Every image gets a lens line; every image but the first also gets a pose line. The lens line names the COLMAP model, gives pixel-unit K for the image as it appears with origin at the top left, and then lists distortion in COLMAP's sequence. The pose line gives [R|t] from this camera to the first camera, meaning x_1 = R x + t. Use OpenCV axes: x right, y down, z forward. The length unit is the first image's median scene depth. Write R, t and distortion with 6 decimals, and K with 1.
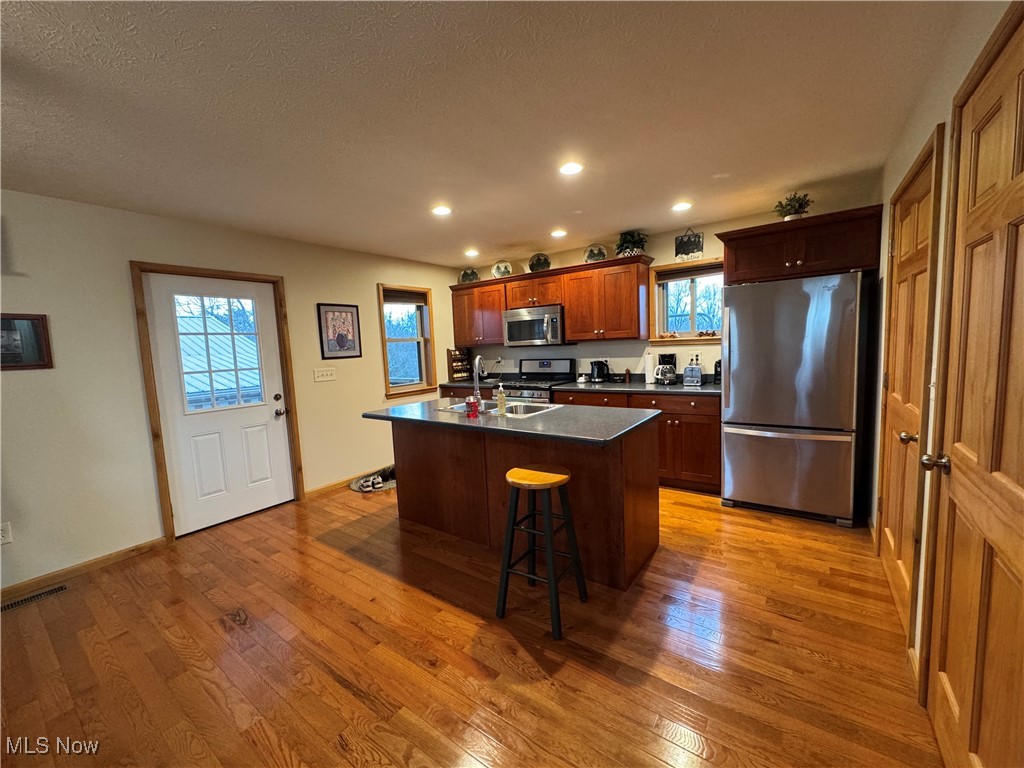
lens RADIAL K [[405.4, 0, 512.0], [0, 405.4, 384.0], [0, 0, 1]] dist [-0.000480, 0.000003]
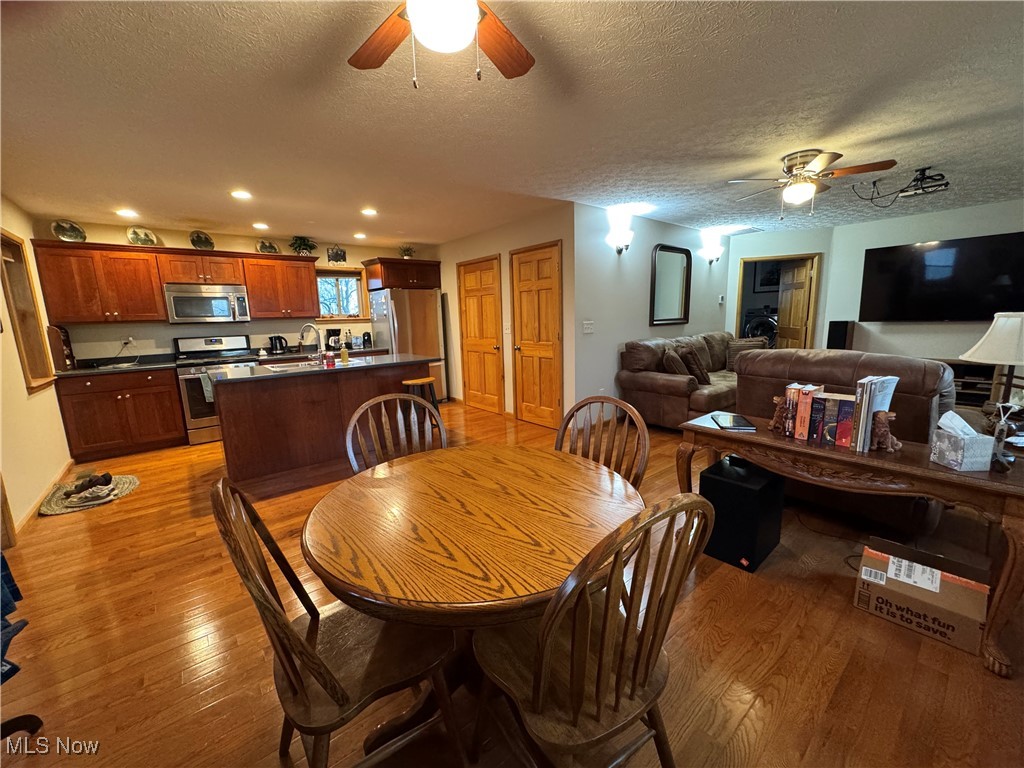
lens RADIAL K [[405.4, 0, 512.0], [0, 405.4, 384.0], [0, 0, 1]] dist [-0.000480, 0.000003]
pose [[0.254865, -0.124499, 0.958929, -0.832115], [0.112305, 0.988777, 0.098526, 0.046810], [-0.960433, 0.082581, 0.265986, 0.018845]]
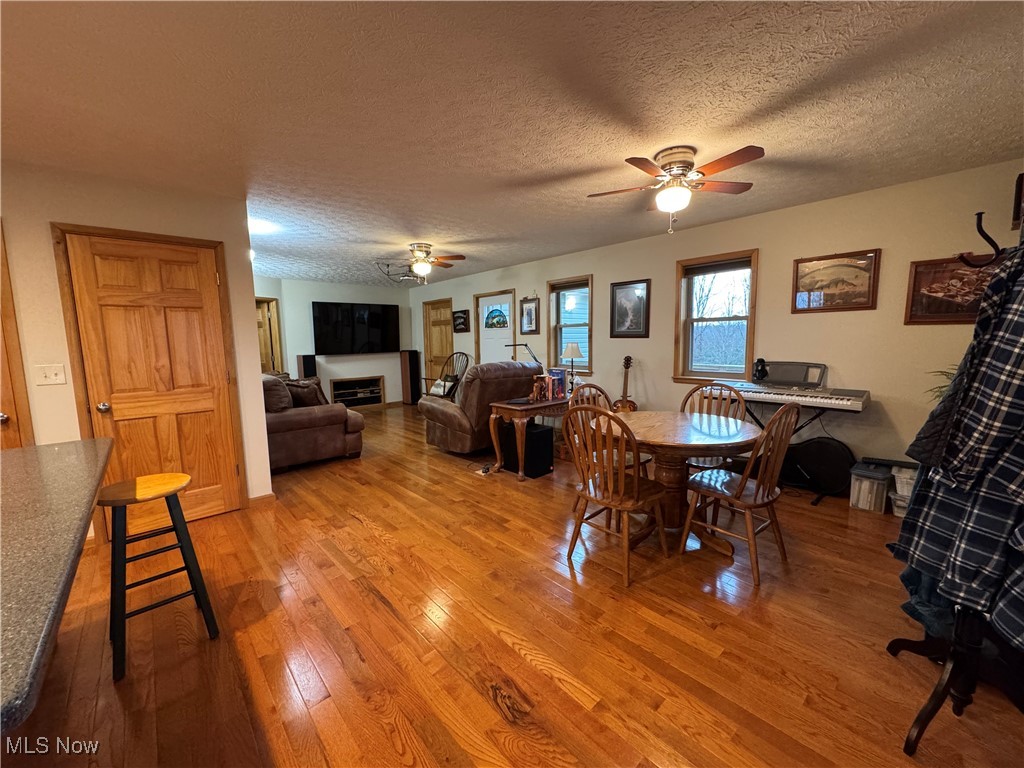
lens RADIAL K [[405.4, 0, 512.0], [0, 405.4, 384.0], [0, 0, 1]] dist [-0.000480, 0.000003]
pose [[-0.976617, 0.041027, 0.211038, -0.433997], [0.083611, 0.976827, 0.197022, -0.049013], [-0.198064, 0.210060, -0.957416, 0.789796]]
